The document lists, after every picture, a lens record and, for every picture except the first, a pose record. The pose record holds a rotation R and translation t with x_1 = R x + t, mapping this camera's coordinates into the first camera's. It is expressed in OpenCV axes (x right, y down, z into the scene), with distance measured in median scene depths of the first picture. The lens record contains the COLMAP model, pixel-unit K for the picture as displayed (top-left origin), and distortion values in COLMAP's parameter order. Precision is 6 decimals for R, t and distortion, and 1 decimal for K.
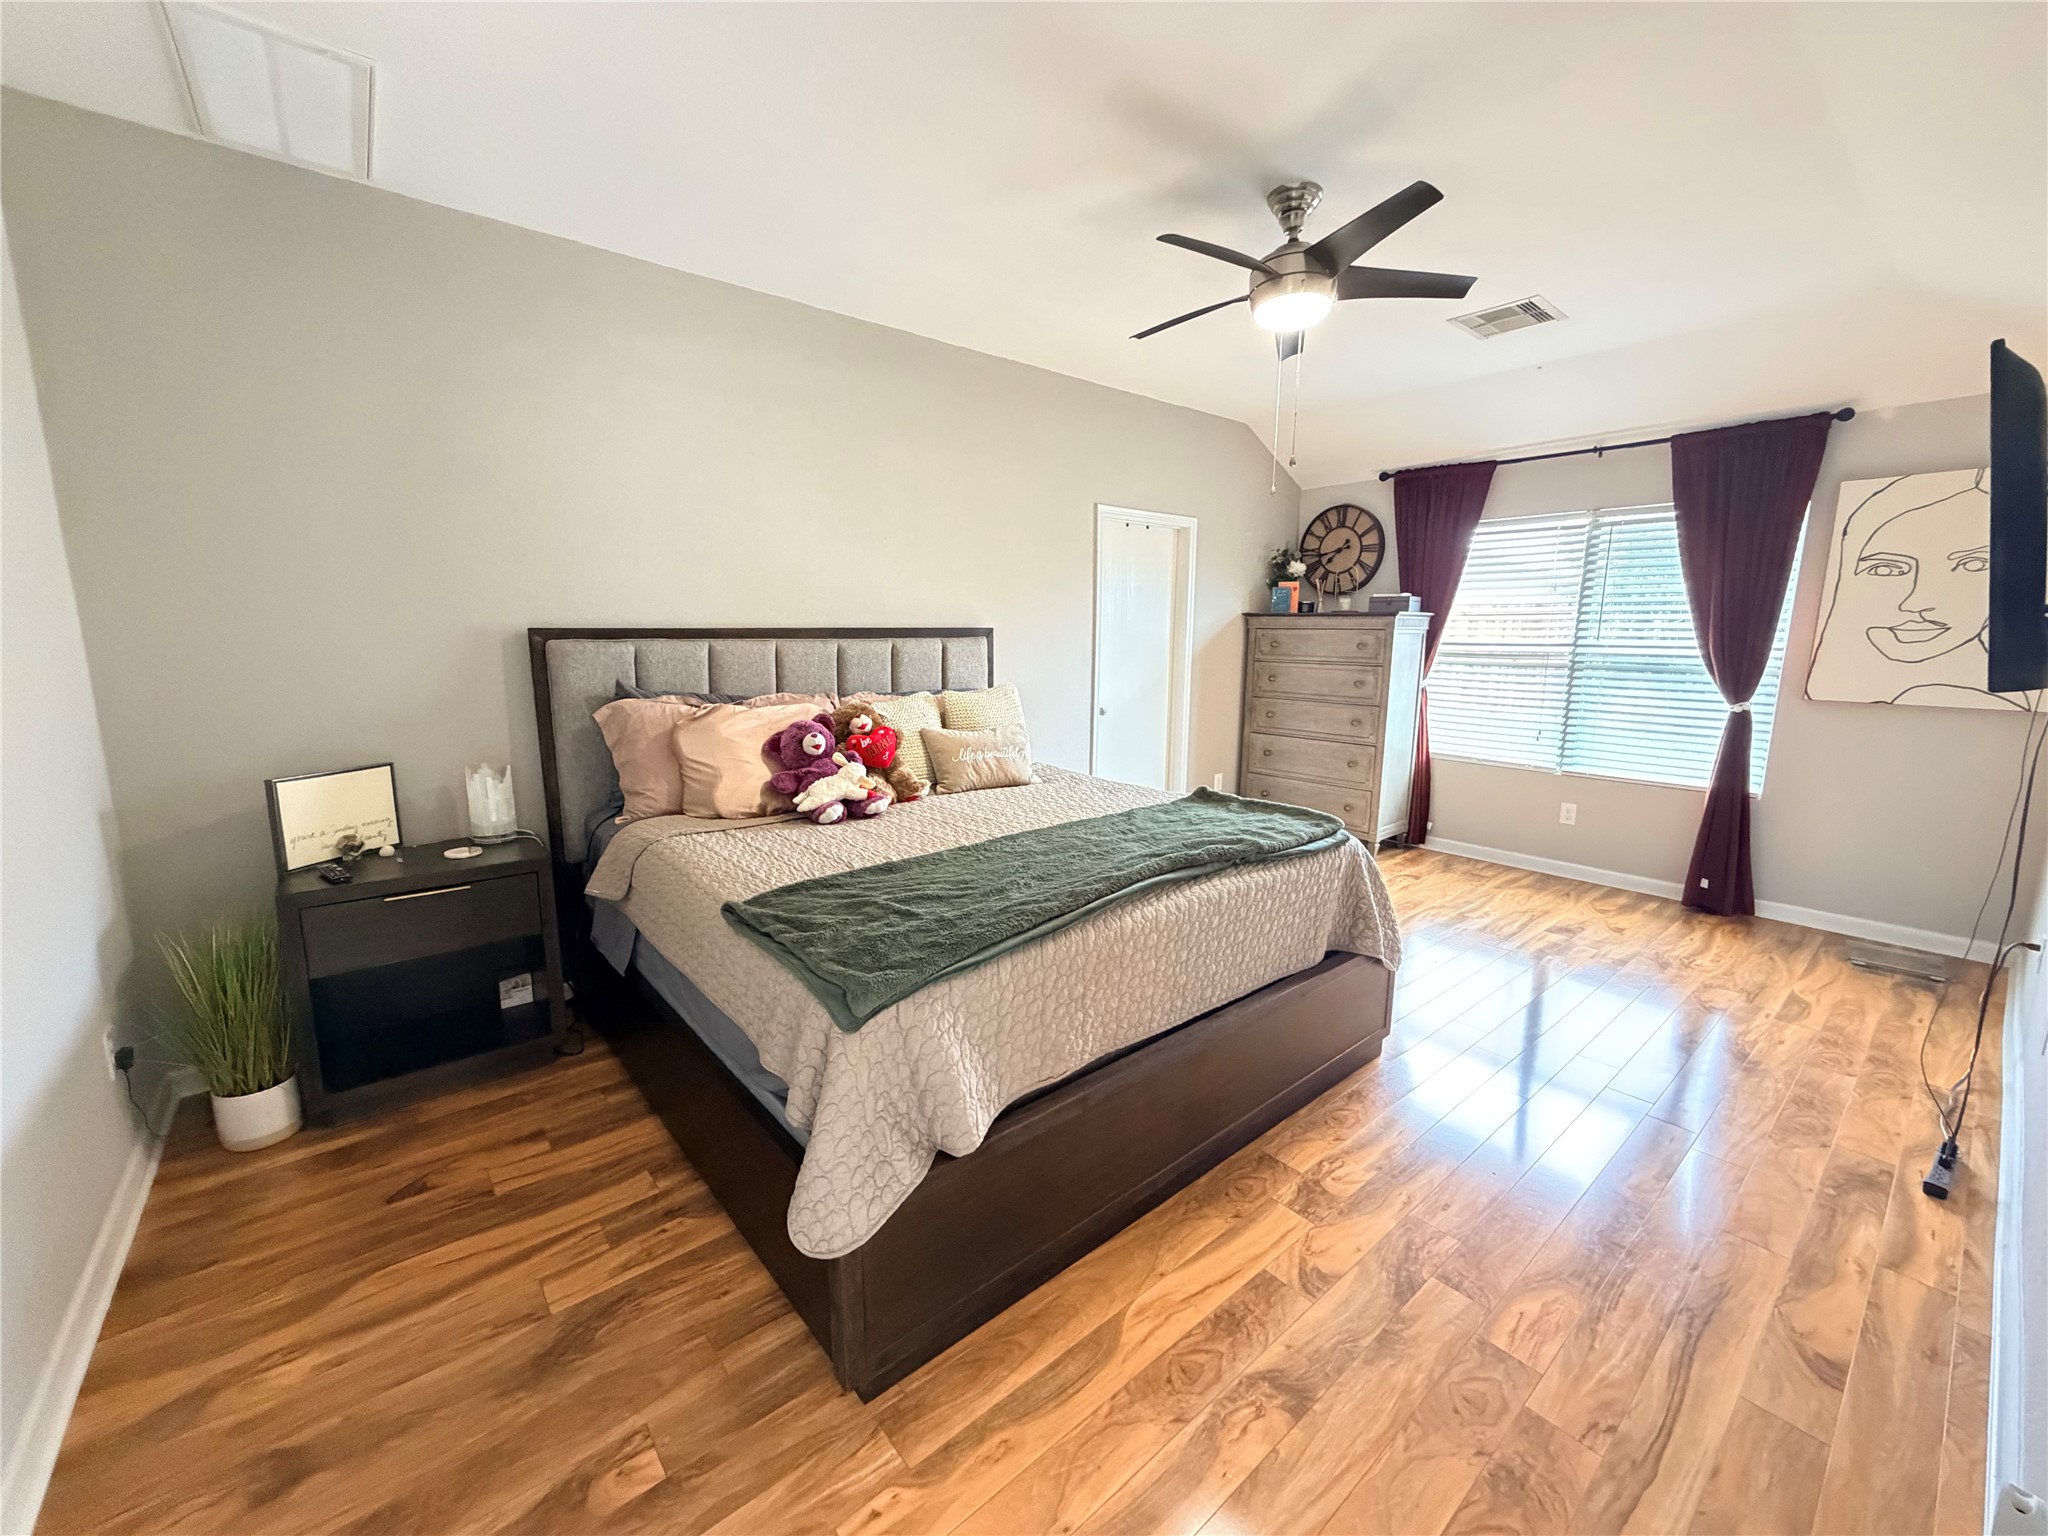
lens RADIAL K [[816.4, 0, 1019.0], [0, 816.4, 767.5], [0, 0, 1]] dist [-0.000257, 0.000142]
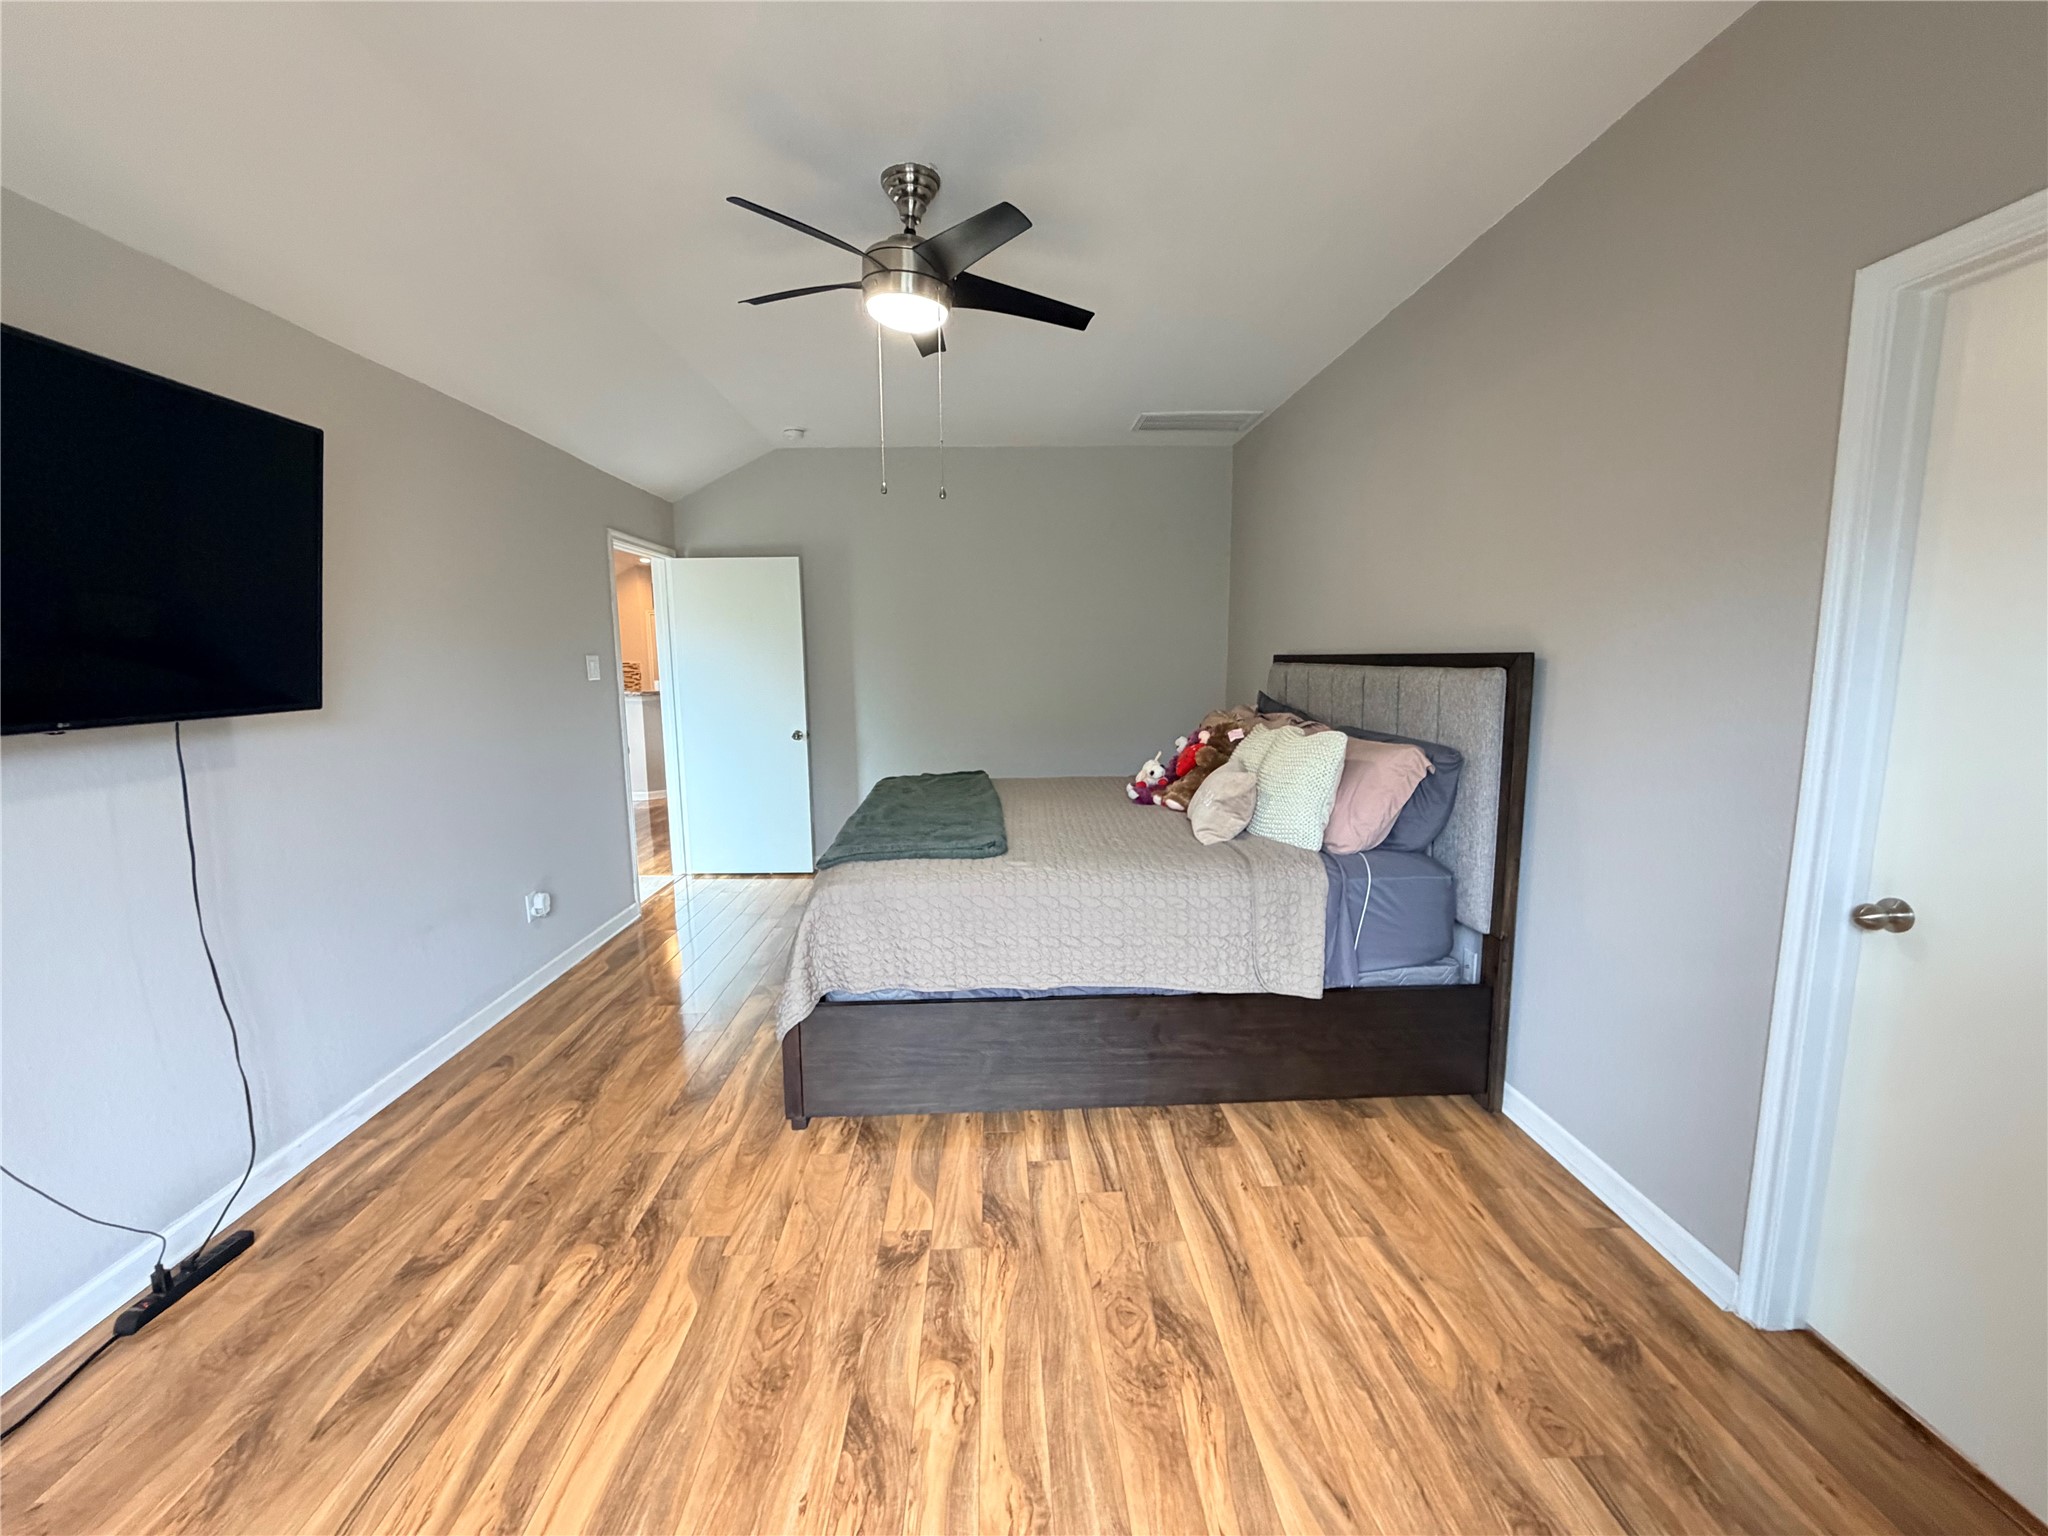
lens RADIAL K [[817.2, 0, 1025.1], [0, 817.2, 766.9], [0, 0, 1]] dist [0.000404, -0.000231]
pose [[-0.606060, 0.114924, -0.787073, 1.296122], [-0.126581, 0.962963, 0.238075, -0.382715], [0.785282, 0.243916, -0.569066, 2.204732]]
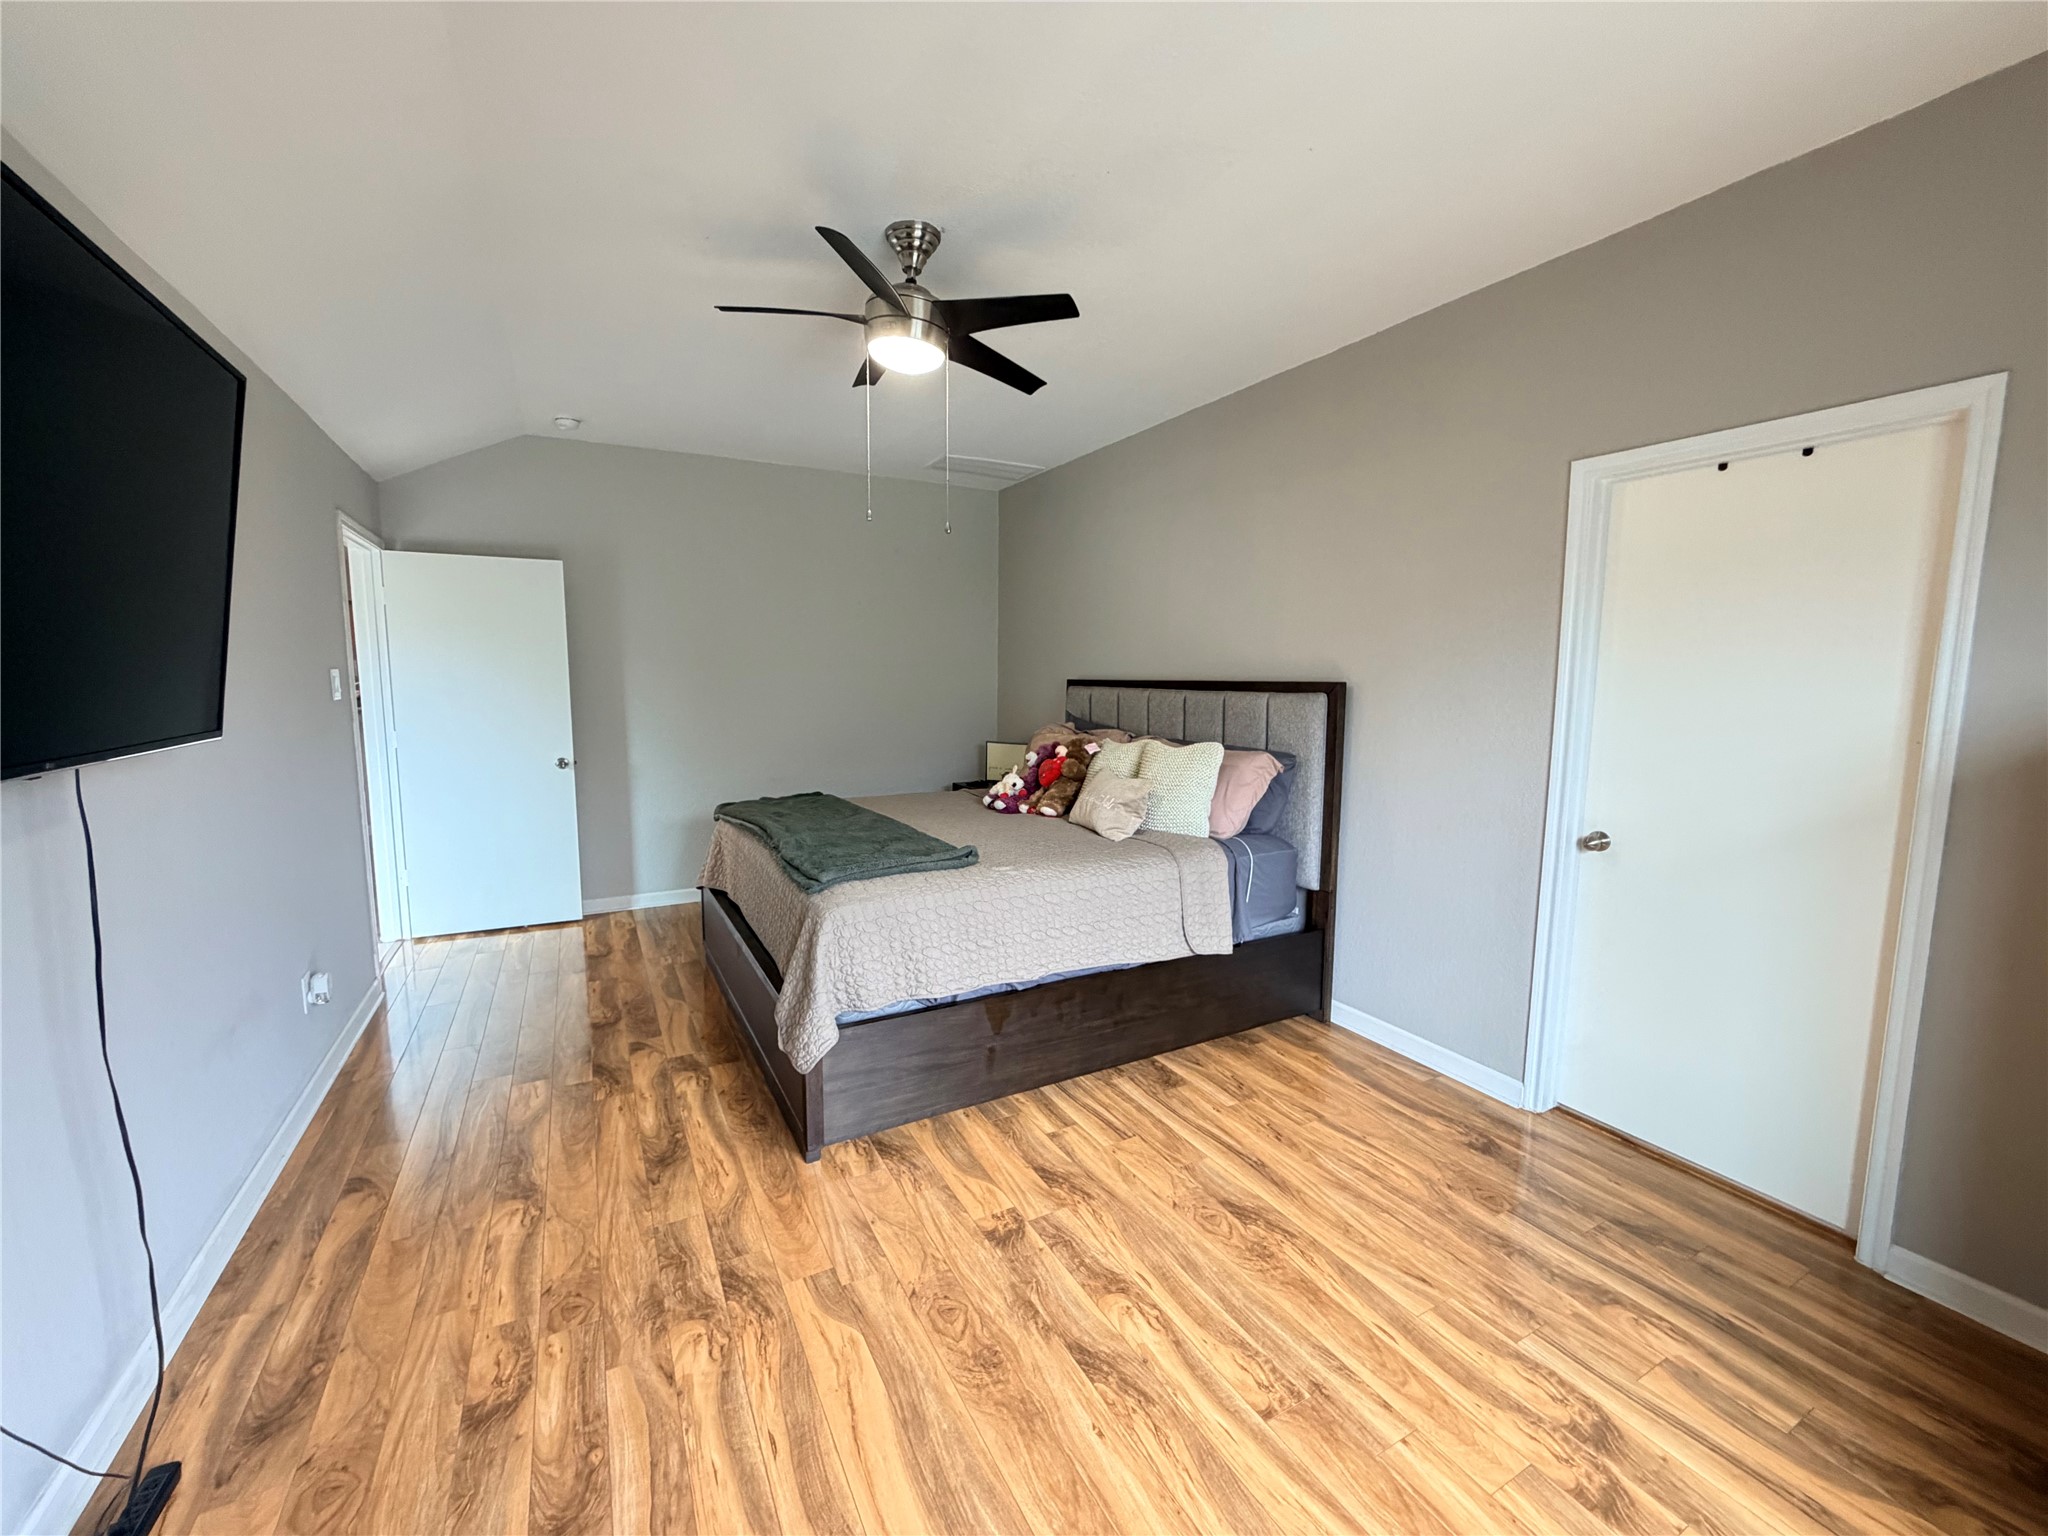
lens RADIAL K [[816.4, 0, 1019.0], [0, 816.4, 767.5], [0, 0, 1]] dist [-0.000257, 0.000142]
pose [[-0.191770, 0.110782, -0.975167, 1.642063], [-0.174807, 0.973866, 0.145010, -0.310455], [0.965747, 0.198275, -0.167393, 1.747984]]
